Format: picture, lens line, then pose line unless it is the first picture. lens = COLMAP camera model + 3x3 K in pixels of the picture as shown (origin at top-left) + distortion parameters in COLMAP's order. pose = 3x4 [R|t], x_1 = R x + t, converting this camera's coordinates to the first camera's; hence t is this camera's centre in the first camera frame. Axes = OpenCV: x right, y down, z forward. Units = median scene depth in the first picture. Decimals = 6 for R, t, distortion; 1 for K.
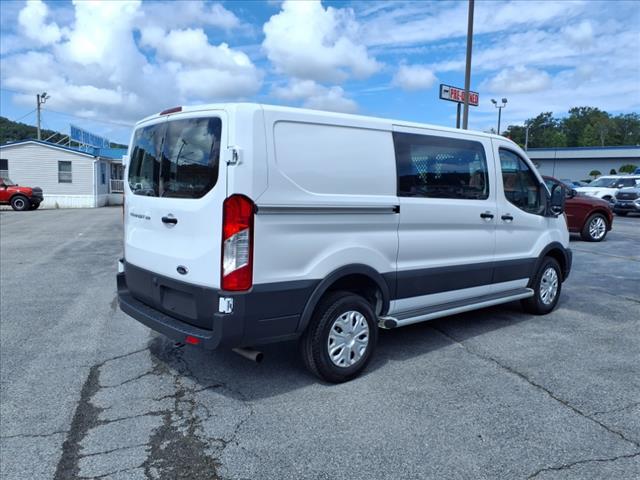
lens RADIAL K [[517.6, 0, 319.1], [0, 517.6, 242.7], [0, 0, 1]] dist [0.025886, -0.013082]
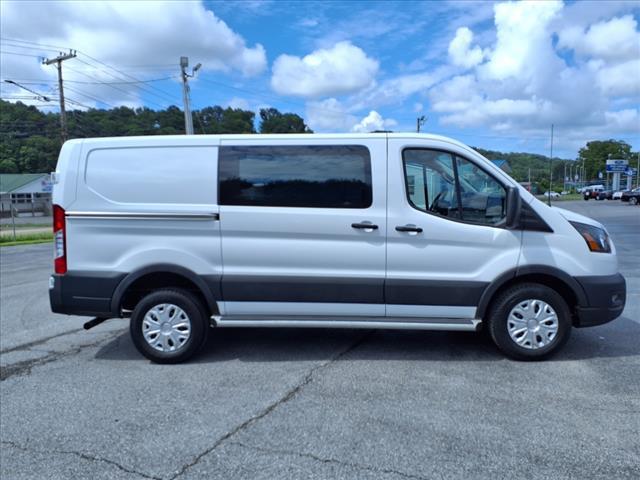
lens RADIAL K [[517.6, 0, 321.2], [0, 517.6, 238.8], [0, 0, 1]] dist [0.025886, -0.013082]
pose [[0.729815, 0.037199, -0.682632, 0.810997], [-0.054230, 0.998522, -0.003565, -0.021067], [0.681491, 0.039621, 0.730753, 0.278742]]
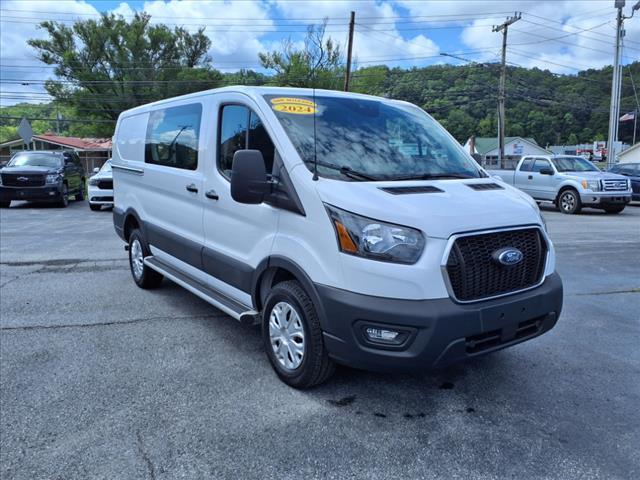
lens RADIAL K [[517.6, 0, 319.9], [0, 517.6, 239.1], [0, 0, 1]] dist [0.025886, -0.013082]
pose [[-0.082431, 0.142410, -0.986369, 1.090839], [-0.125131, 0.980426, 0.152009, -0.119241], [0.988710, 0.135956, -0.062997, 1.184028]]
